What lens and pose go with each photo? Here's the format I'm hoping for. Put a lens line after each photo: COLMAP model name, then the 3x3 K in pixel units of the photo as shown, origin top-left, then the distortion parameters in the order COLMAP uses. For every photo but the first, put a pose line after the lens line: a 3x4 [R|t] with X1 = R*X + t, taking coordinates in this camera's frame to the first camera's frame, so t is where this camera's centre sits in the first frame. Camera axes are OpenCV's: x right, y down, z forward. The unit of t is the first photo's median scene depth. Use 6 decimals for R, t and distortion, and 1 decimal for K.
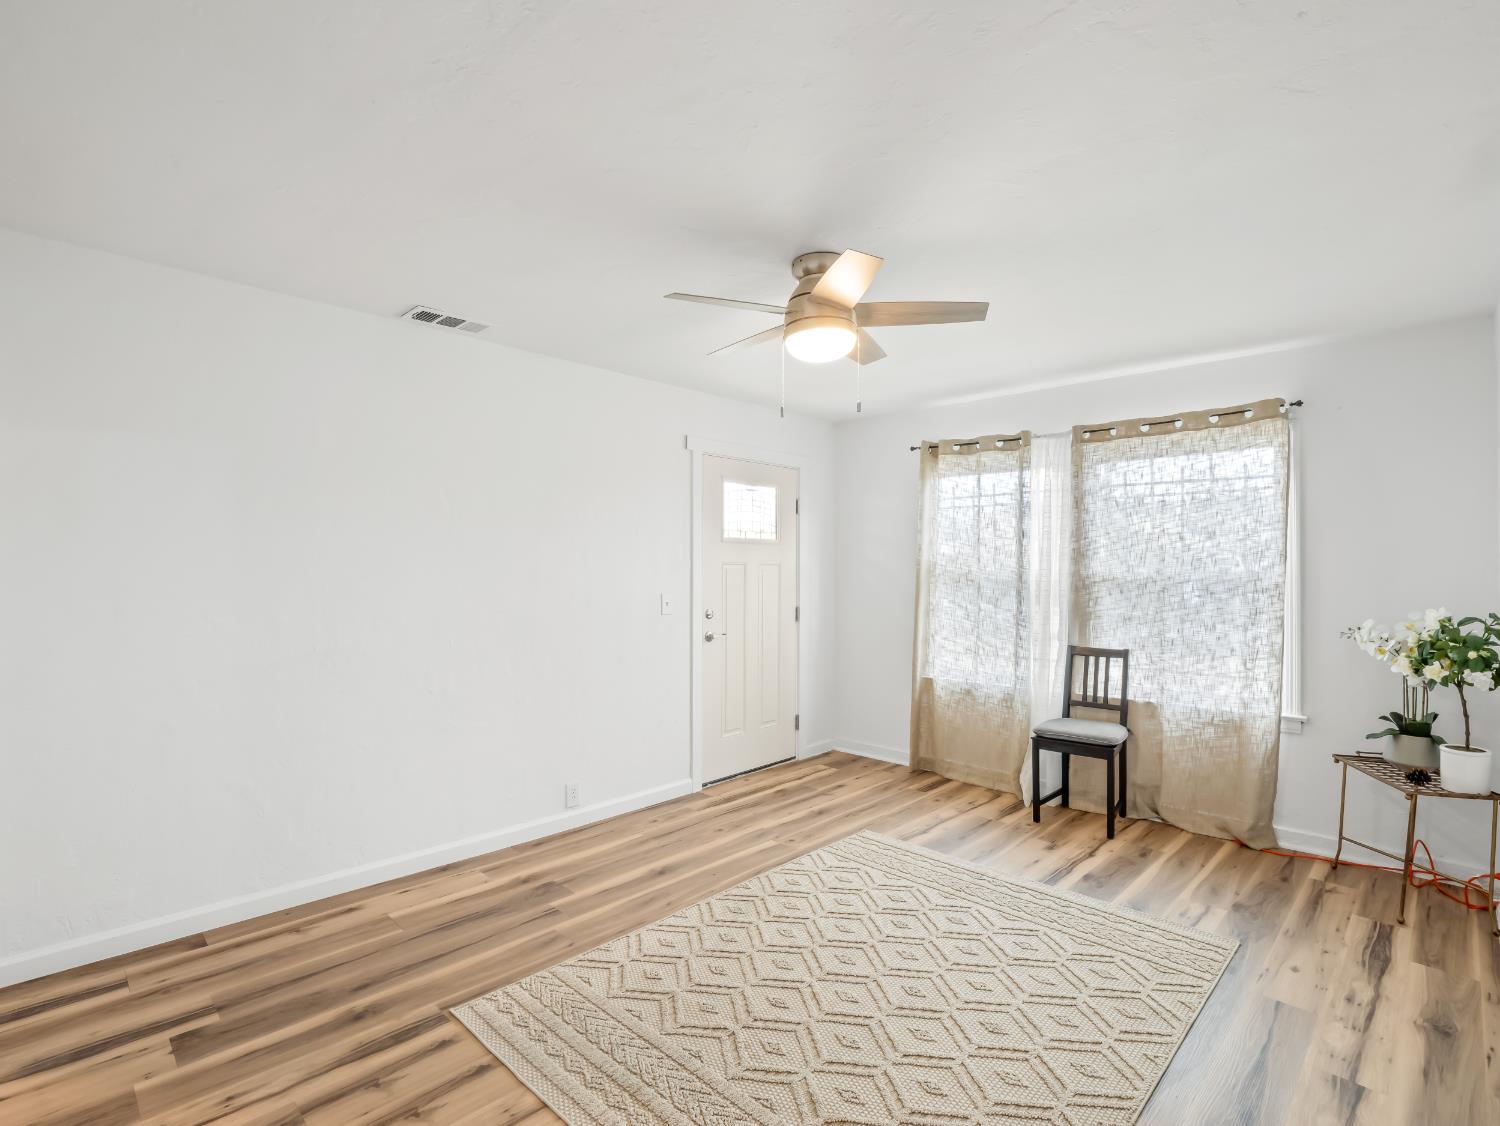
lens RADIAL K [[731.7, 0, 750.0], [0, 731.7, 563.0], [0, 0, 1]] dist [-0.001736, -0.001820]
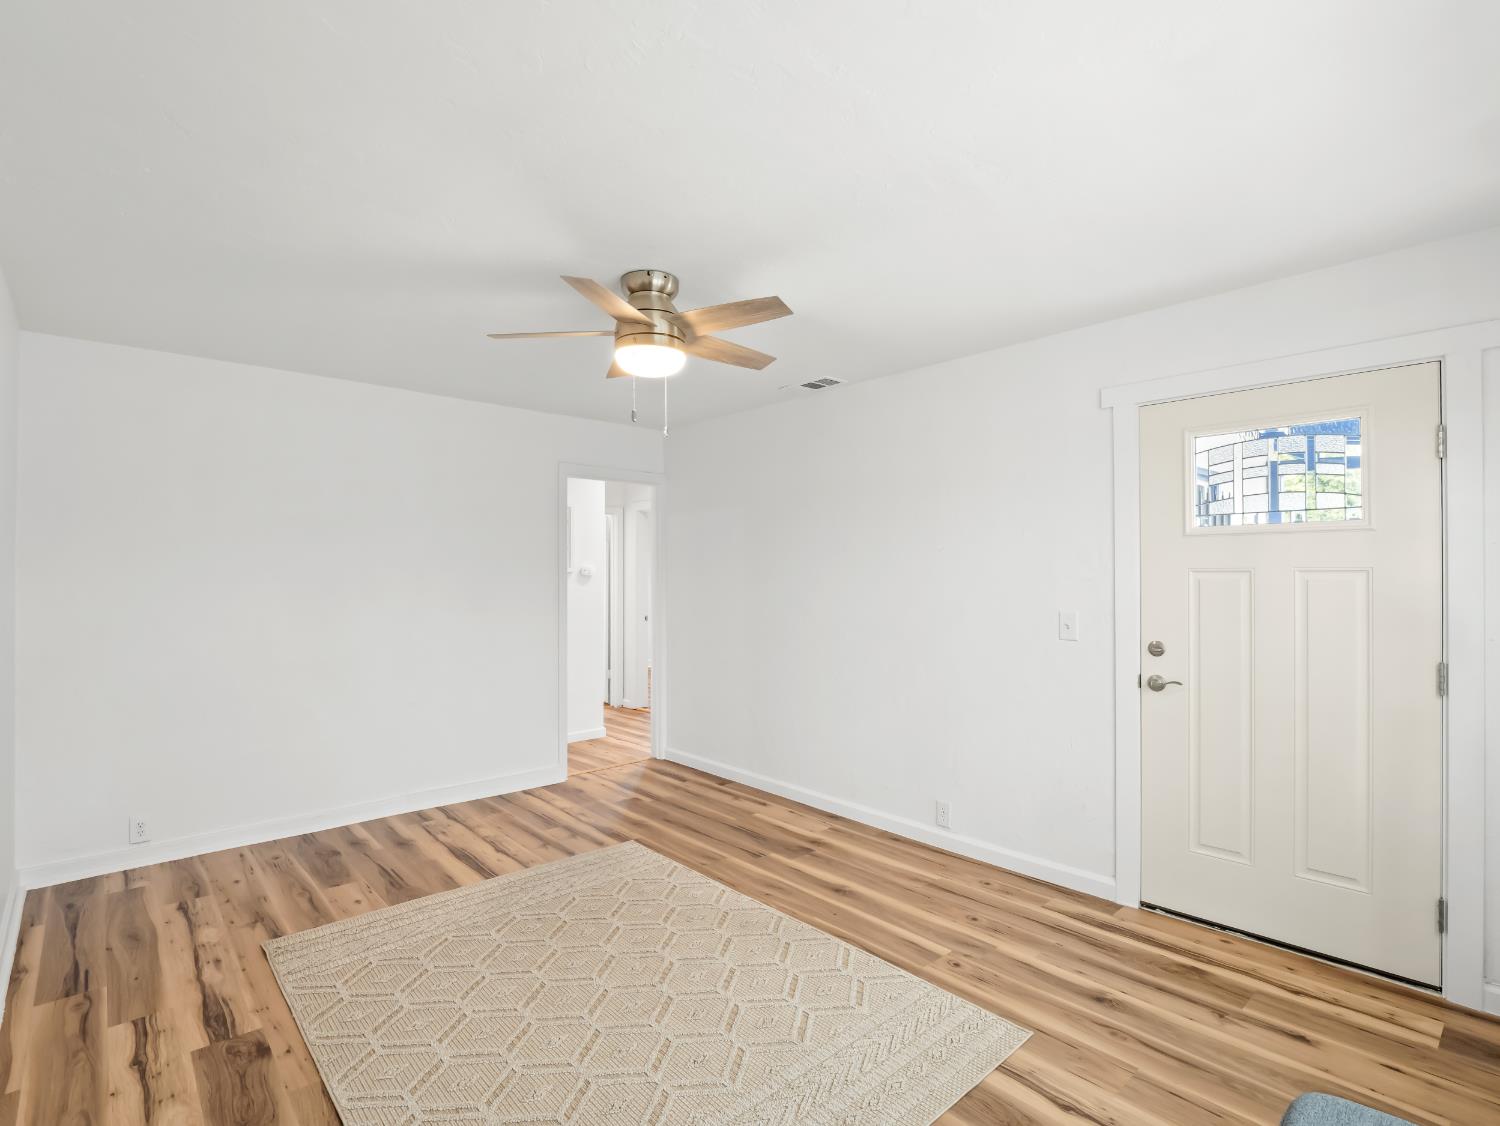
lens RADIAL K [[731.7, 0, 750.0], [0, 731.7, 563.0], [0, 0, 1]] dist [-0.001736, -0.001820]
pose [[-0.065722, -0.025401, -0.997515, 0.866135], [0.007512, 0.999635, -0.025950, 0.010074], [0.997810, -0.009199, -0.065507, 0.941929]]
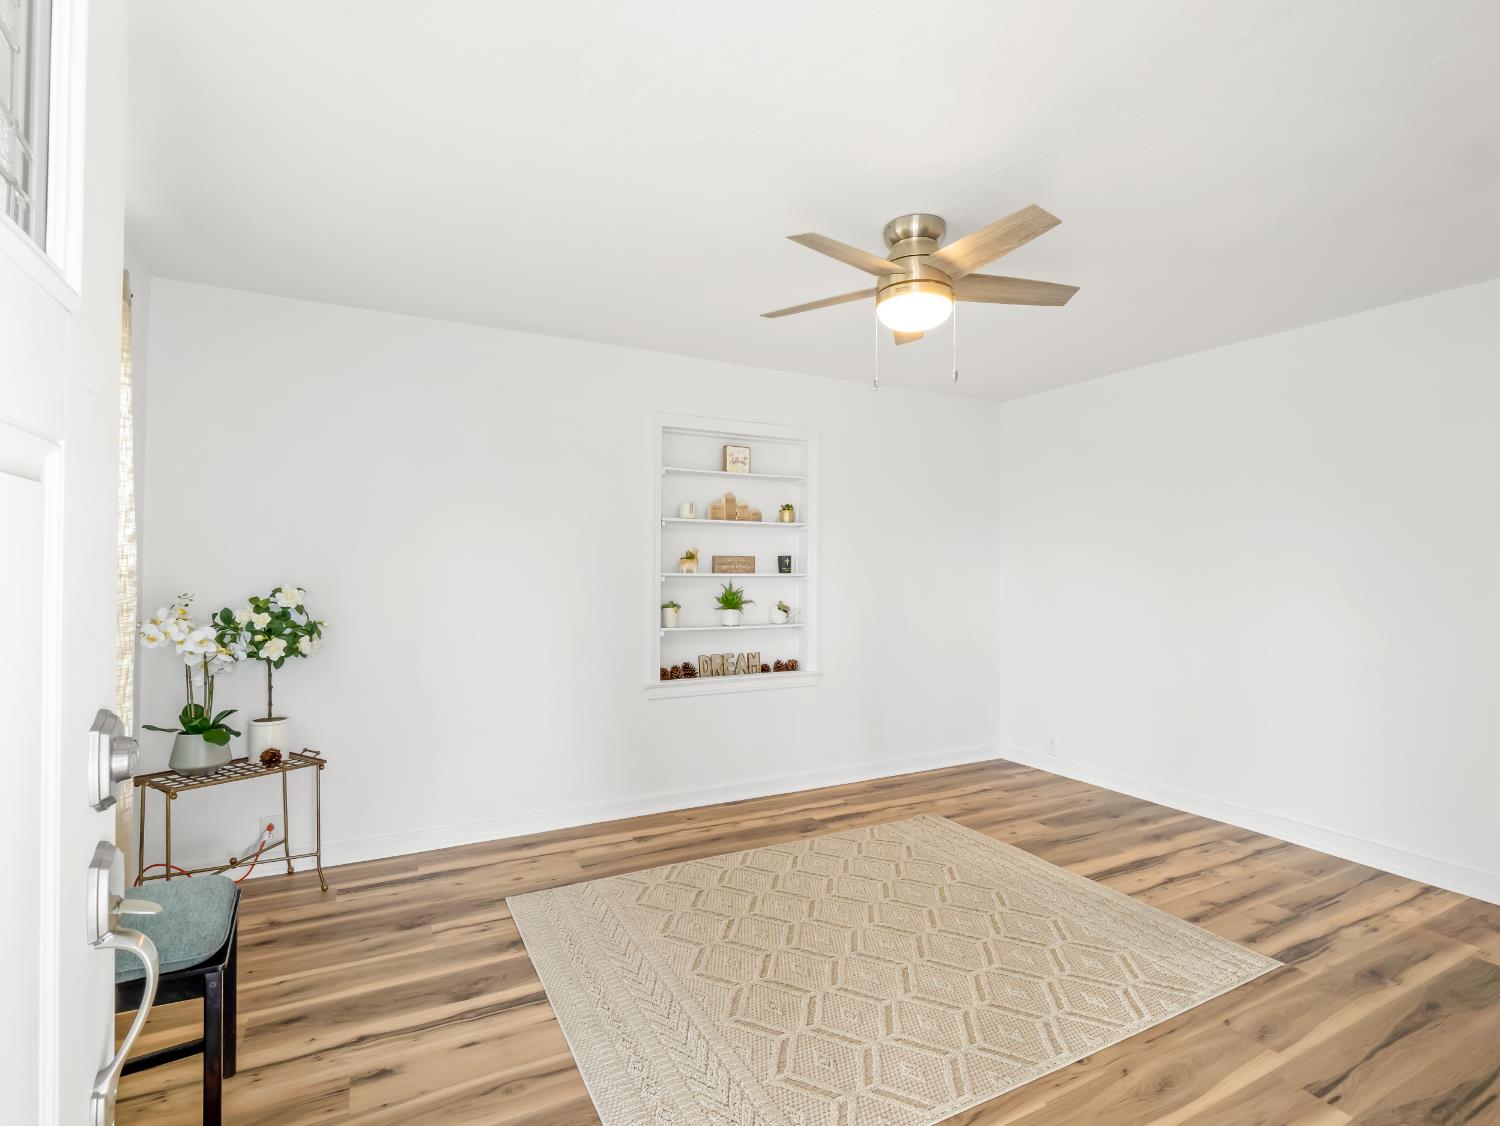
lens RADIAL K [[731.7, 0, 750.0], [0, 731.7, 563.0], [0, 0, 1]] dist [-0.001736, -0.001820]
pose [[-0.951180, -0.007157, 0.308554, 0.006022], [-0.013543, 0.999736, -0.018561, 0.036535], [-0.308339, -0.021834, -0.951026, 1.539064]]
